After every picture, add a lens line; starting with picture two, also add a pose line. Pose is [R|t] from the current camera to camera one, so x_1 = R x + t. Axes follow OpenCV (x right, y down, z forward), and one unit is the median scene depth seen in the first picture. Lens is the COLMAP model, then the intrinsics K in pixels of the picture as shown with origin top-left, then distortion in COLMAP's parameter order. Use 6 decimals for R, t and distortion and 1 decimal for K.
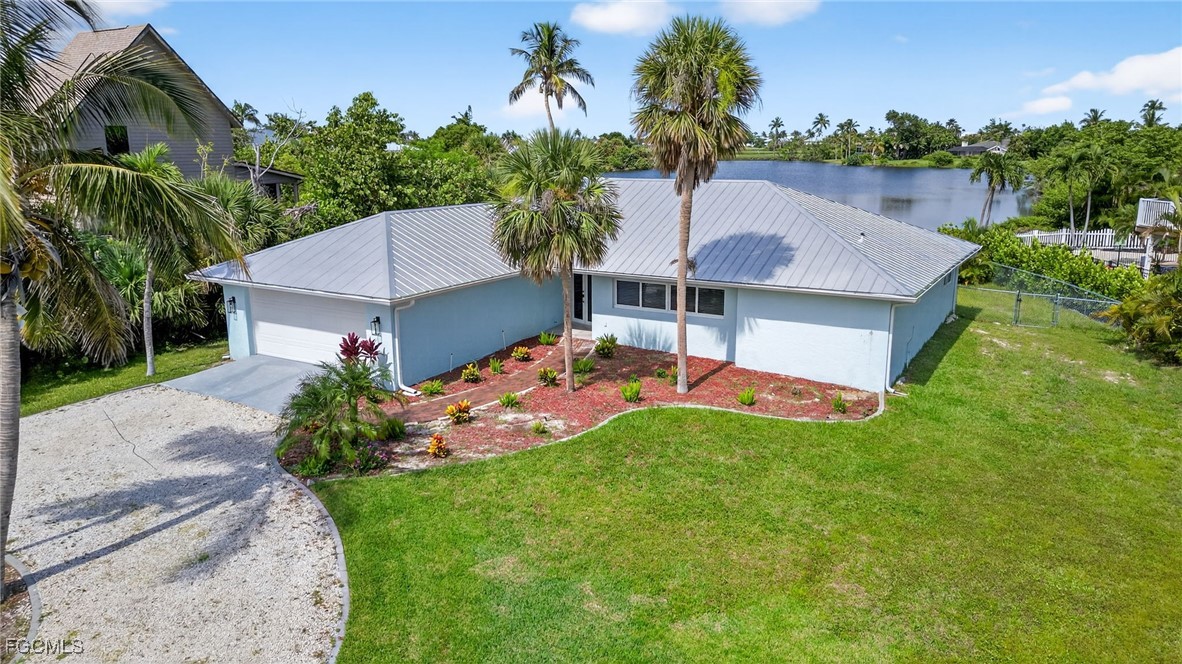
lens RADIAL K [[836.2, 0, 591.0], [0, 836.2, 332.0], [0, 0, 1]] dist [0.071072, -0.078140]
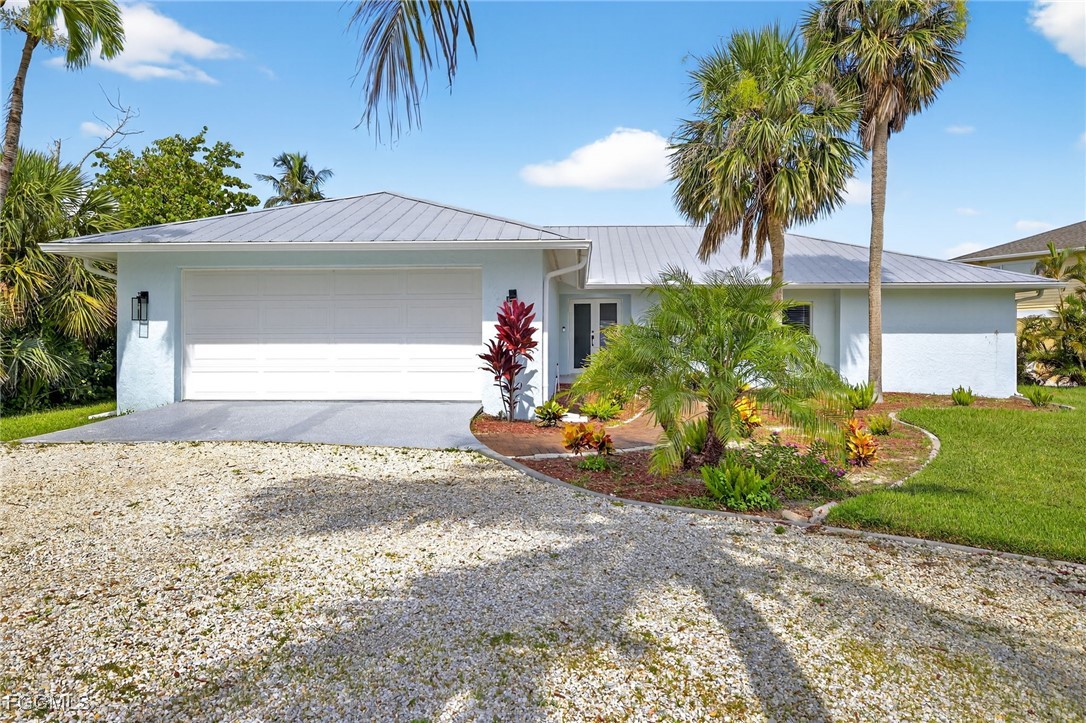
lens RADIAL K [[668.9, 0, 543.0], [0, 668.9, 361.5], [0, 0, 1]] dist [0.006185, 0.000610]
pose [[0.881830, -0.011153, 0.471436, -0.450134], [0.104160, 0.979635, -0.171658, 0.114361], [-0.459921, 0.200478, 0.865033, 0.587320]]
